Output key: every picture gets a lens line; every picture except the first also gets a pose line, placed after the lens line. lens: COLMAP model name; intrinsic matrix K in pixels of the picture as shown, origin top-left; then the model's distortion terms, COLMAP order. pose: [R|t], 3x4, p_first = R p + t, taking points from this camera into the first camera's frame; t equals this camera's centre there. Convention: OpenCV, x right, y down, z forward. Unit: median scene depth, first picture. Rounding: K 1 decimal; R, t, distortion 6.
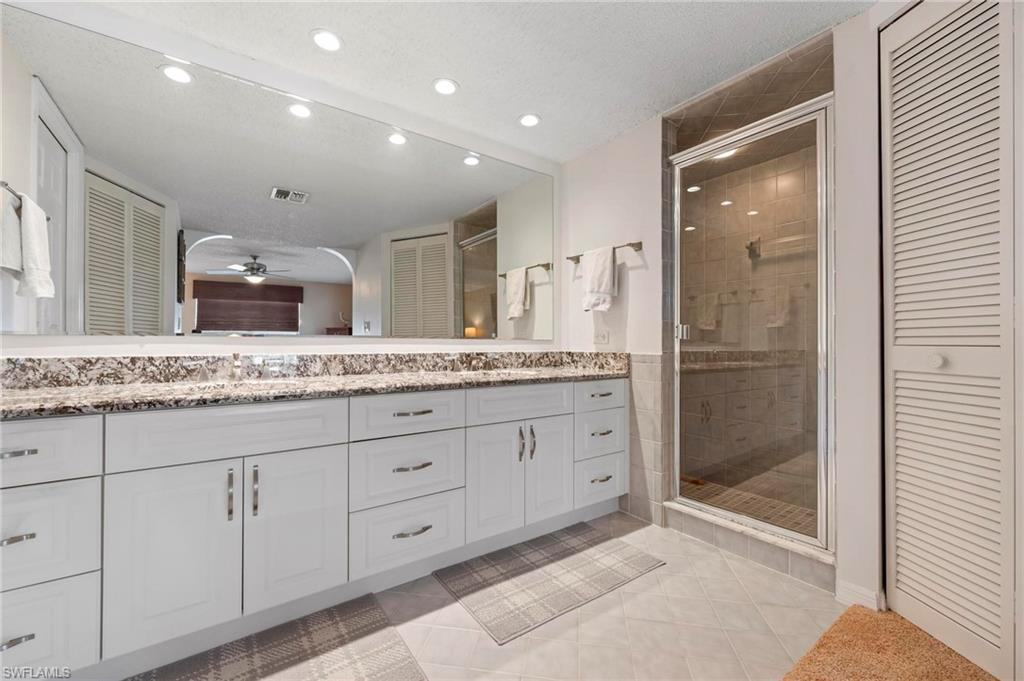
lens RADIAL K [[428.7, 0, 512.0], [0, 428.7, 340.5], [0, 0, 1]] dist [0.001202, 0.000011]
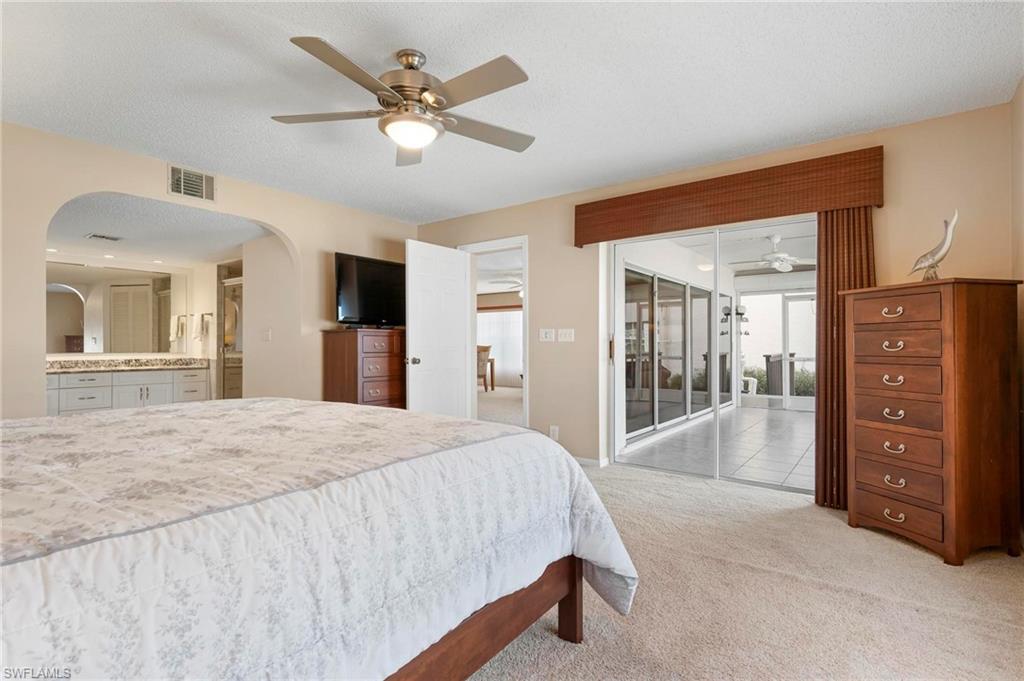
lens RADIAL K [[504.1, 0, 512.0], [0, 504.1, 340.5], [0, 0, 1]] dist [-0.002236, -0.000522]
pose [[0.952616, -0.000879, 0.304174, 0.981725], [0.001189, 0.999999, -0.000834, -0.064557], [-0.304173, 0.001156, 0.952616, -2.087274]]
